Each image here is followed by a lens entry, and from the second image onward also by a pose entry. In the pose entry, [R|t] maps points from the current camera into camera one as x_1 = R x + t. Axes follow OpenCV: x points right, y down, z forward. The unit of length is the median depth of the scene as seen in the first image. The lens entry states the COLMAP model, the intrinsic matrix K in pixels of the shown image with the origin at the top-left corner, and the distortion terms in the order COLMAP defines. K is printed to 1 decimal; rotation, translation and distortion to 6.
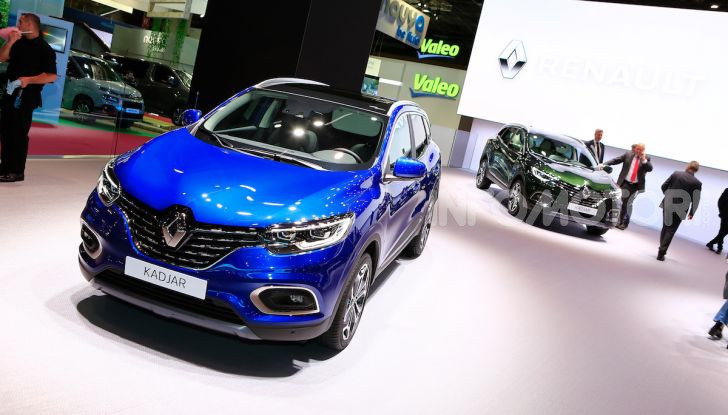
lens RADIAL K [[621.2, 0, 366.7], [0, 621.2, 214.4], [0, 0, 1]] dist [-0.077314, 0.017825]
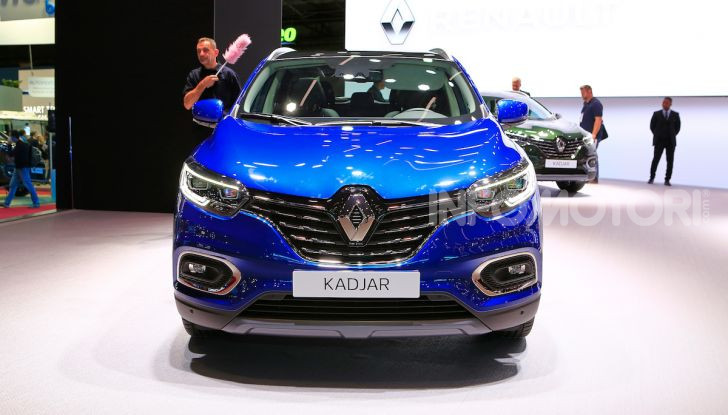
lens RADIAL K [[778.5, 0, 364.7], [0, 778.5, 207.8], [0, 0, 1]] dist [-0.125662, 0.000000]
pose [[0.943959, -0.225674, 0.240860, -0.509893], [0.238514, 0.970813, -0.025161, 0.038288], [-0.228152, 0.081199, 0.970234, 0.083759]]
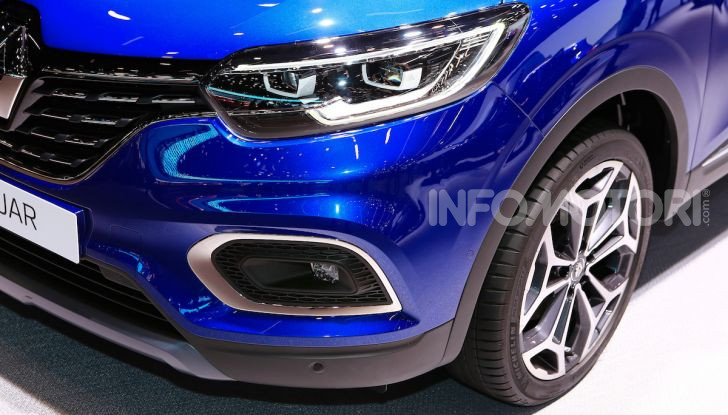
lens RADIAL K [[1201.6, 0, 361.2], [0, 1201.6, 207.2], [0, 0, 1]] dist [0.169220, 0.000000]
pose [[0.904103, 0.028857, -0.426339, 0.181577], [0.033733, 0.989784, 0.138529, 0.011800], [0.425981, -0.139626, 0.893893, 0.424011]]
